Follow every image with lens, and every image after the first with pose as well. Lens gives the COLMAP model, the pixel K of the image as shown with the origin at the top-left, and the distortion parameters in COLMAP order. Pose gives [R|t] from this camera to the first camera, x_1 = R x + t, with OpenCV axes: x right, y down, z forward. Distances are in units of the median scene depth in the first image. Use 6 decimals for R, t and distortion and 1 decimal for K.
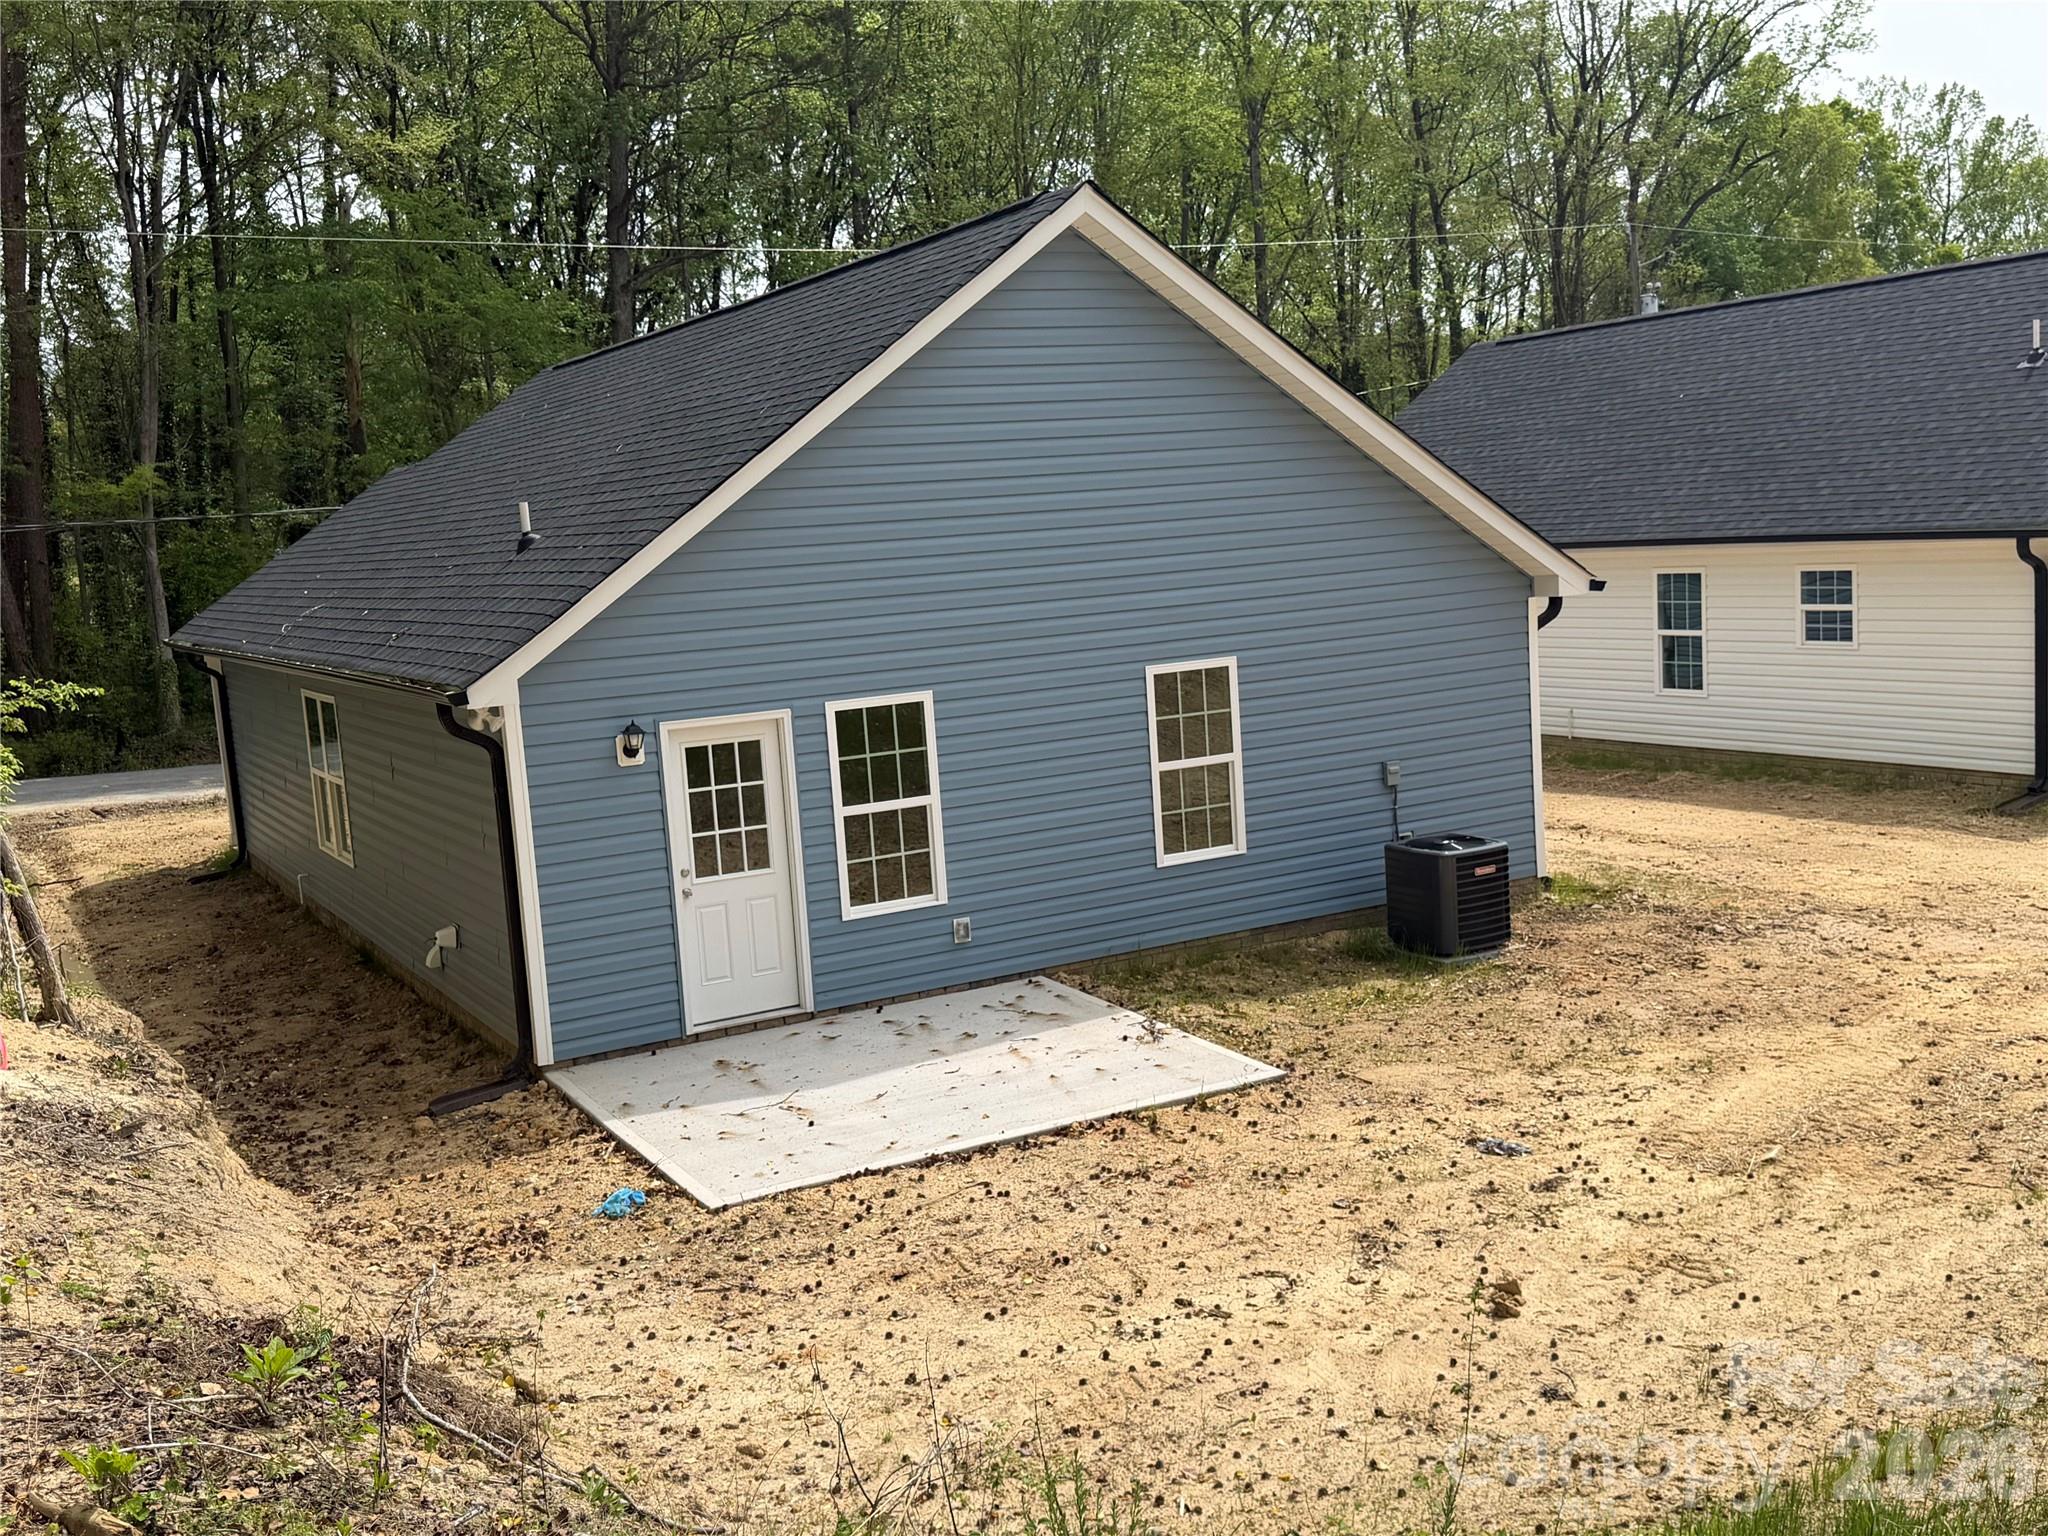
lens RADIAL K [[2023.8, 0, 1046.5], [0, 2023.8, 779.4], [0, 0, 1]] dist [0.090412, 0.000000]
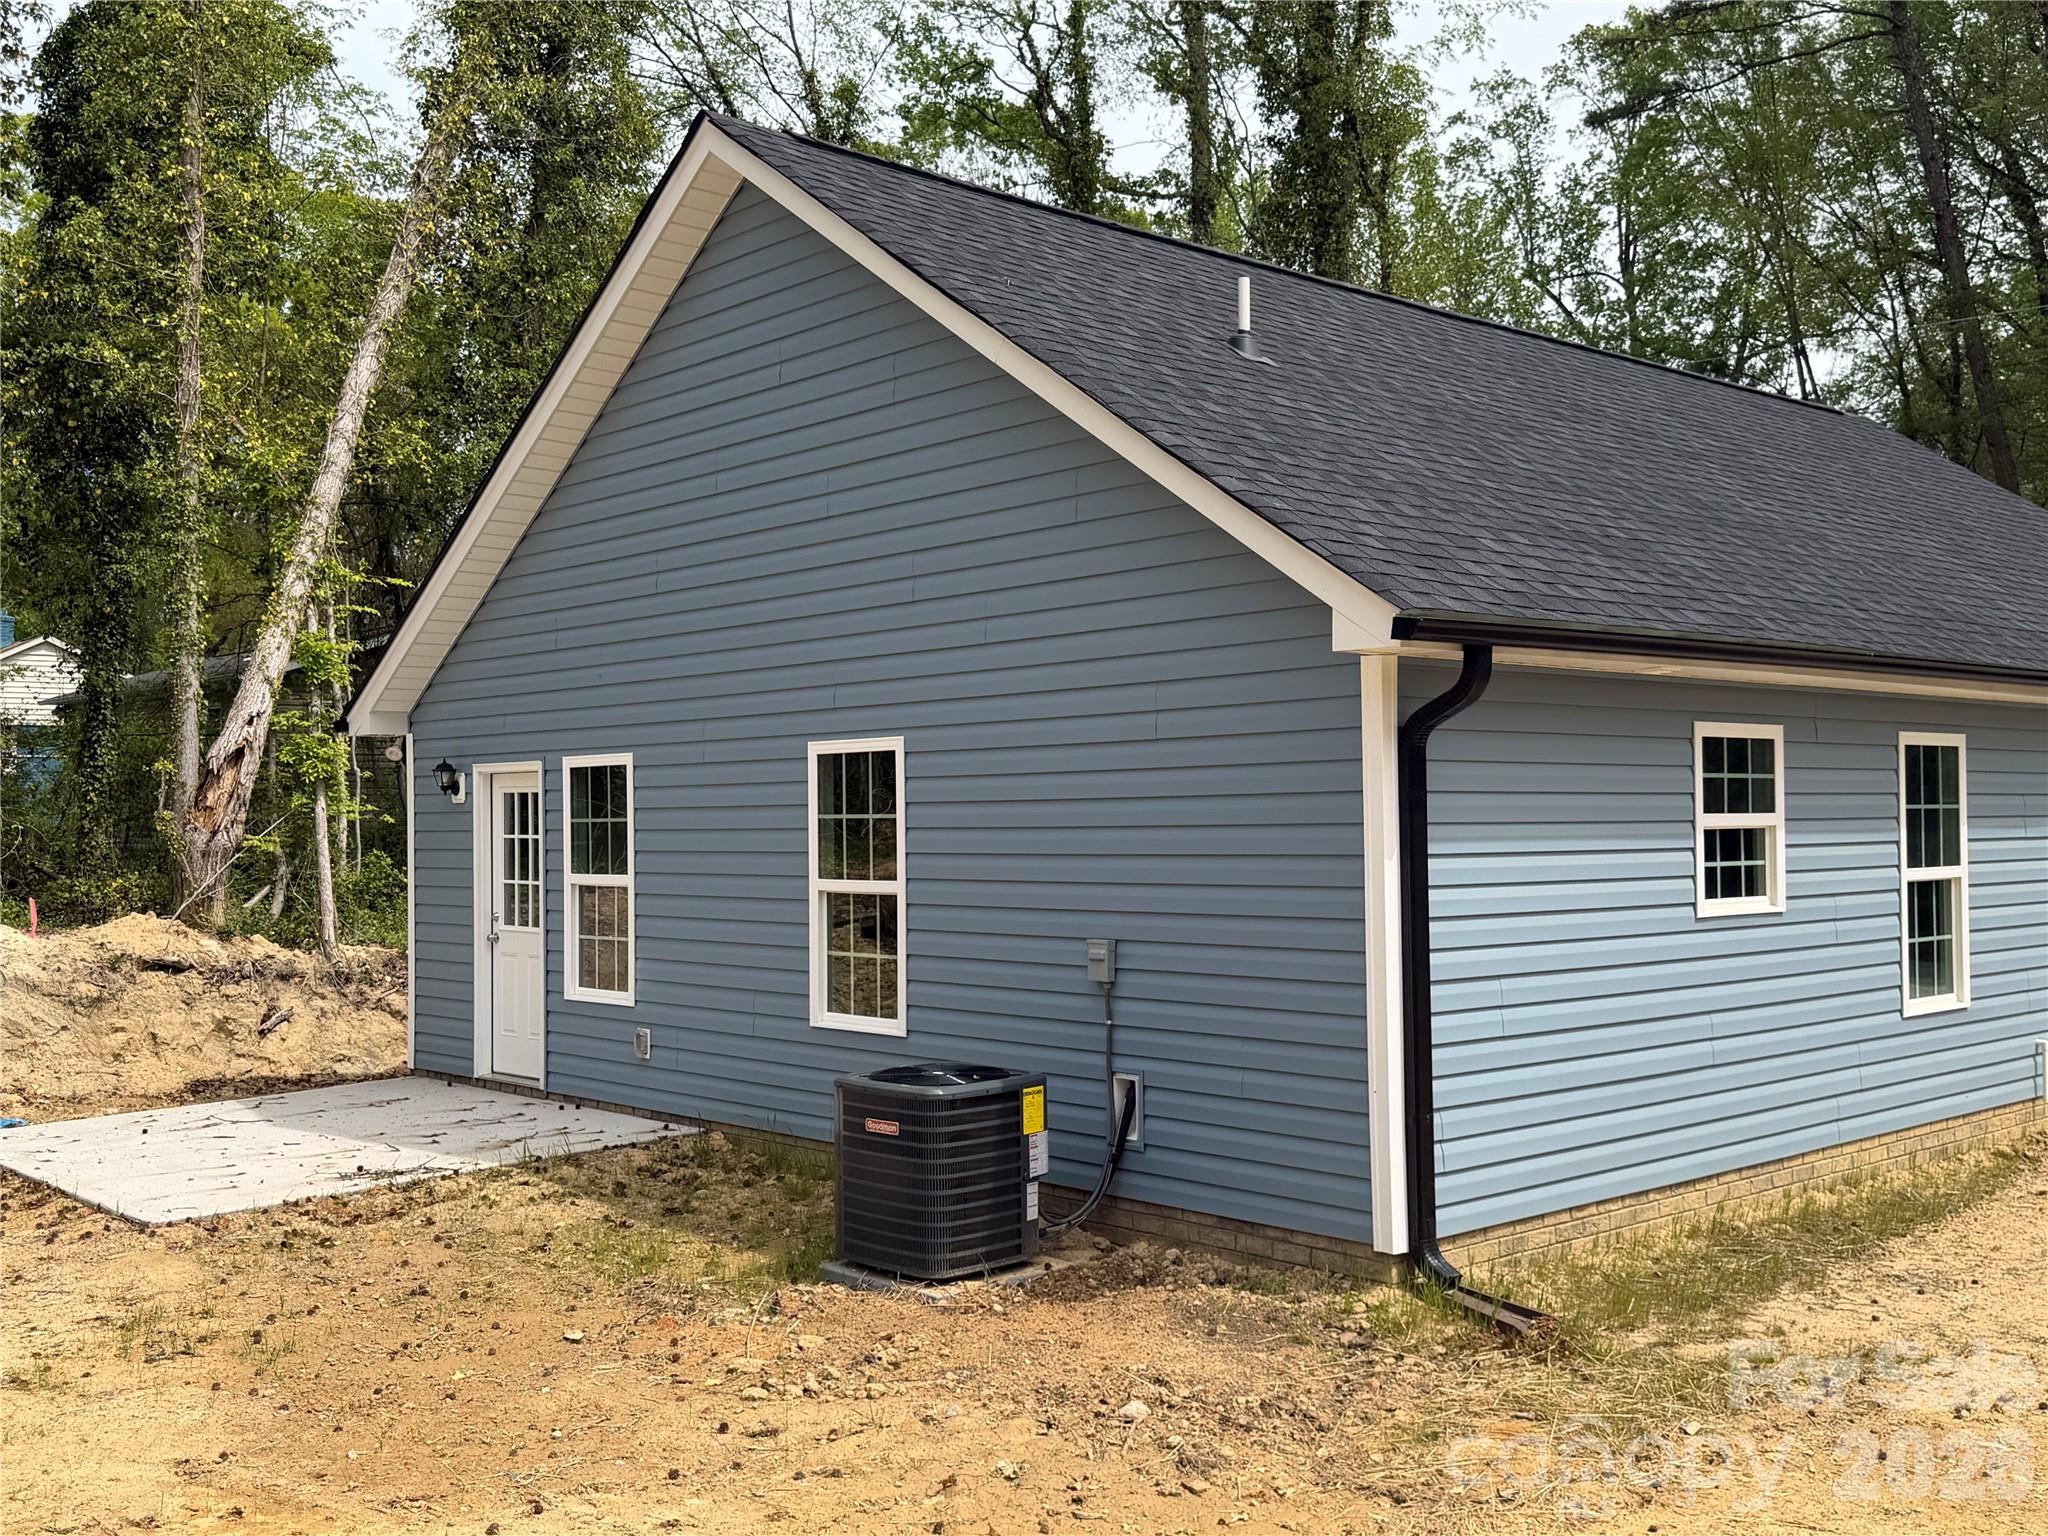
lens RADIAL K [[2023.8, 0, 1026.2], [0, 2023.8, 779.2], [0, 0, 1]] dist [0.090412, 0.000000]
pose [[0.223818, 0.044816, -0.973600, 0.843825], [-0.131418, 0.991207, 0.015416, -0.070198], [0.965730, 0.124498, 0.227740, 0.998301]]
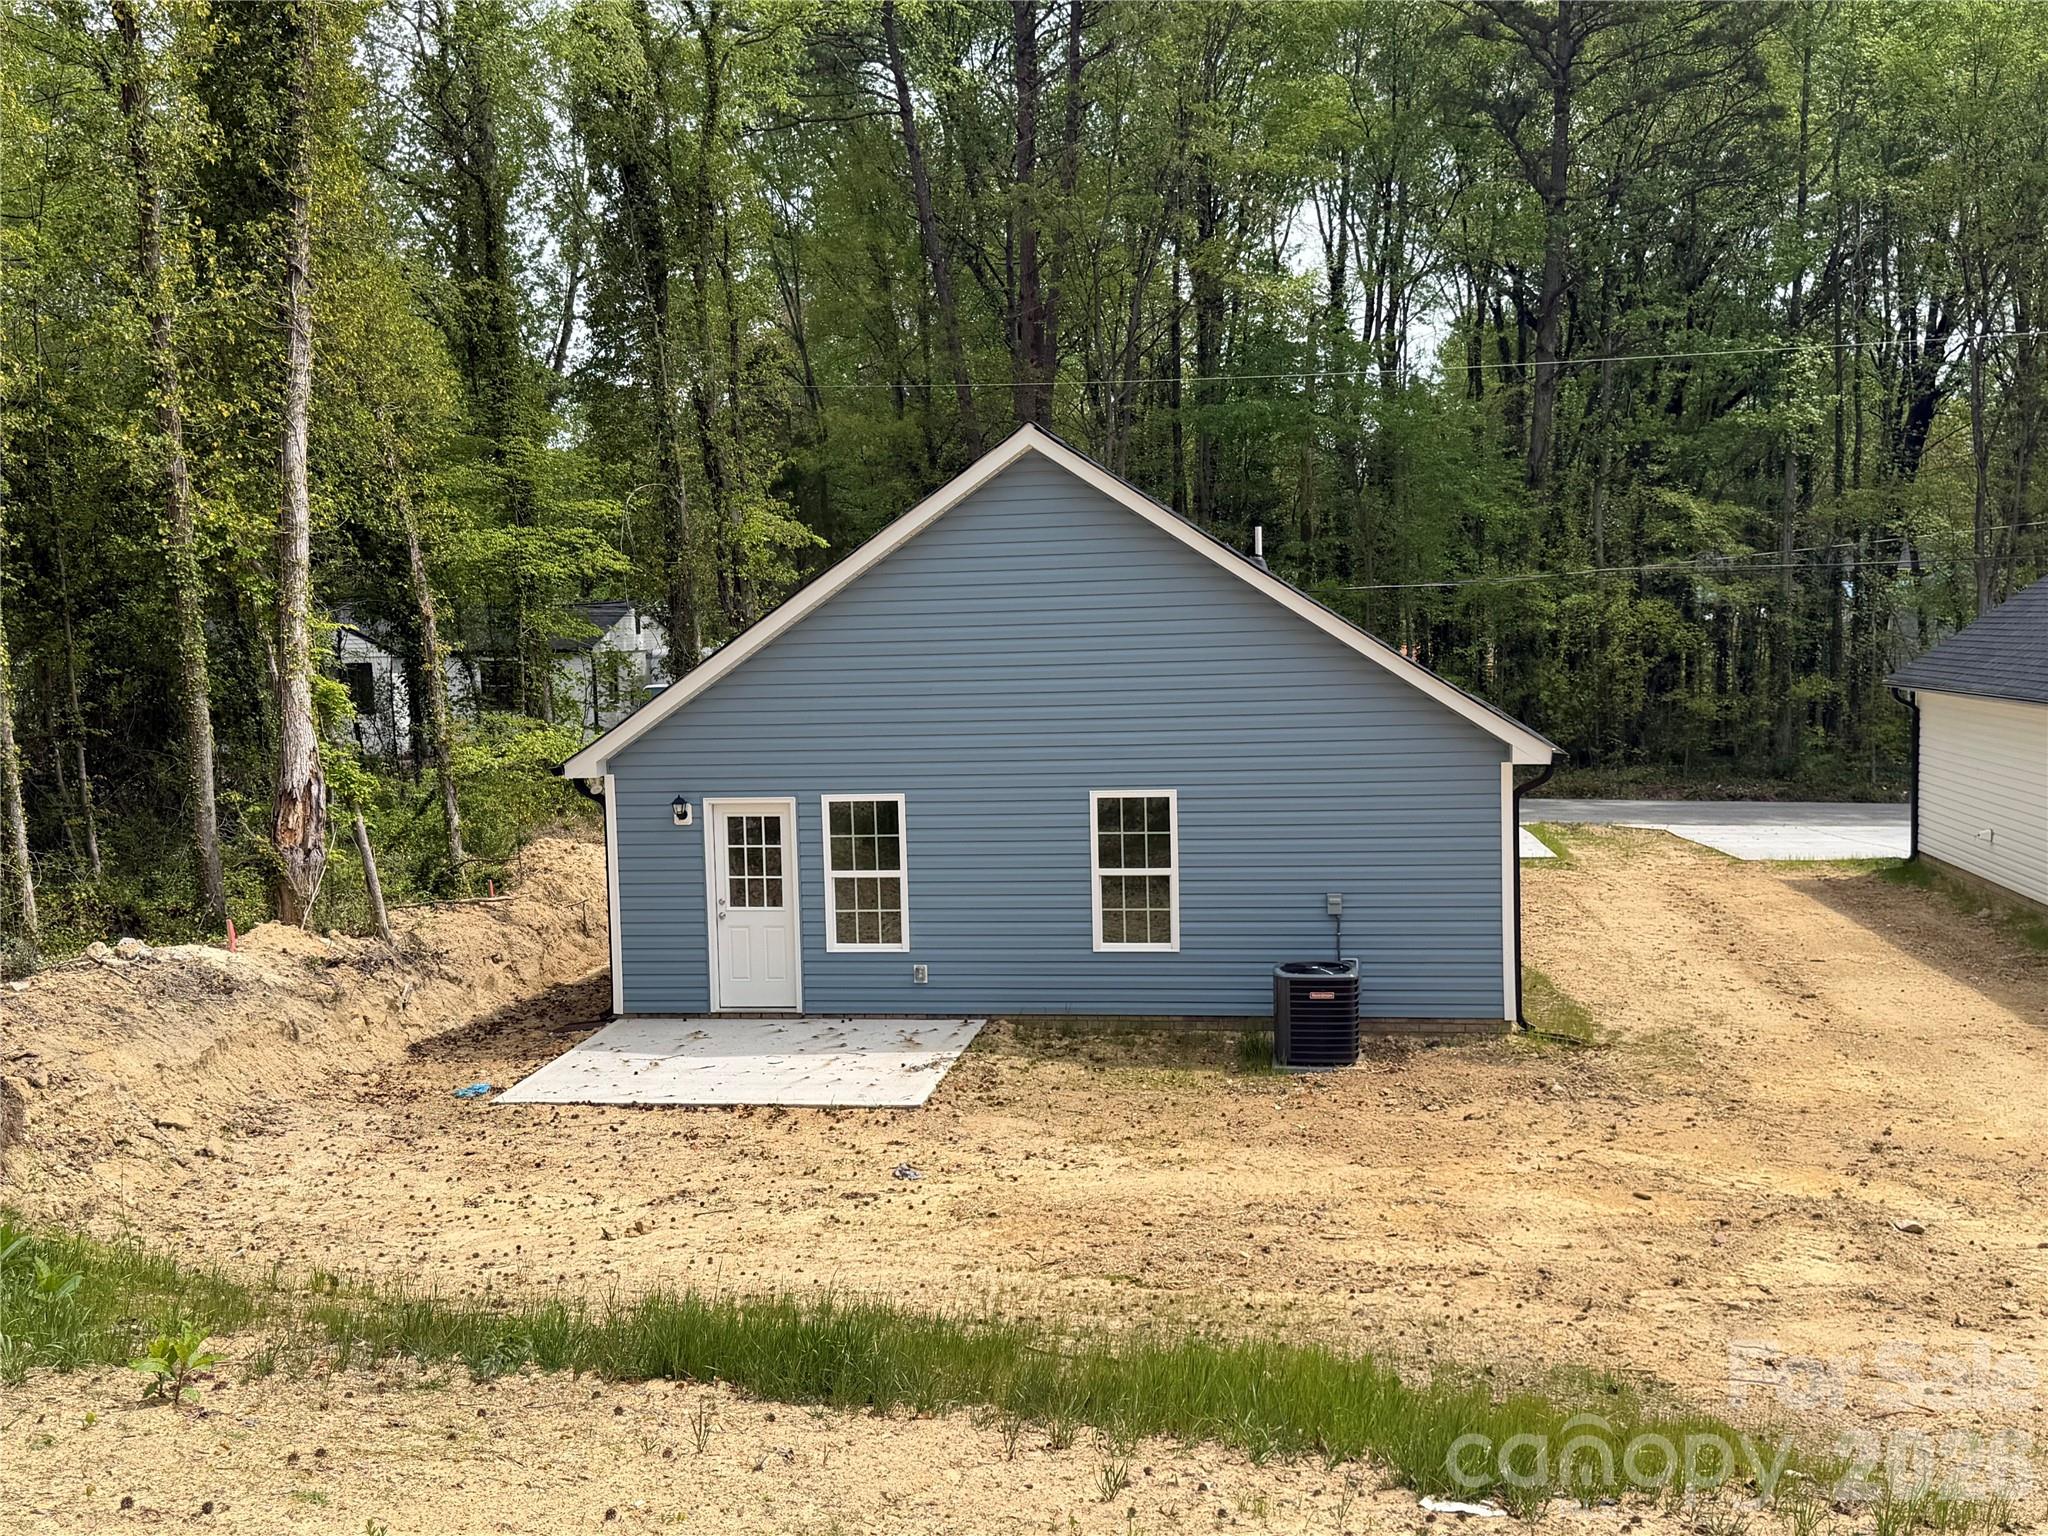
lens RADIAL K [[2023.8, 0, 1012.0], [0, 2023.8, 759.8], [0, 0, 1]] dist [0.090412, 0.000000]
pose [[0.788361, 0.088944, -0.608750, 0.851962], [-0.105351, 0.994396, 0.008856, -0.089087], [0.606126, 0.057151, 0.793313, -0.036666]]
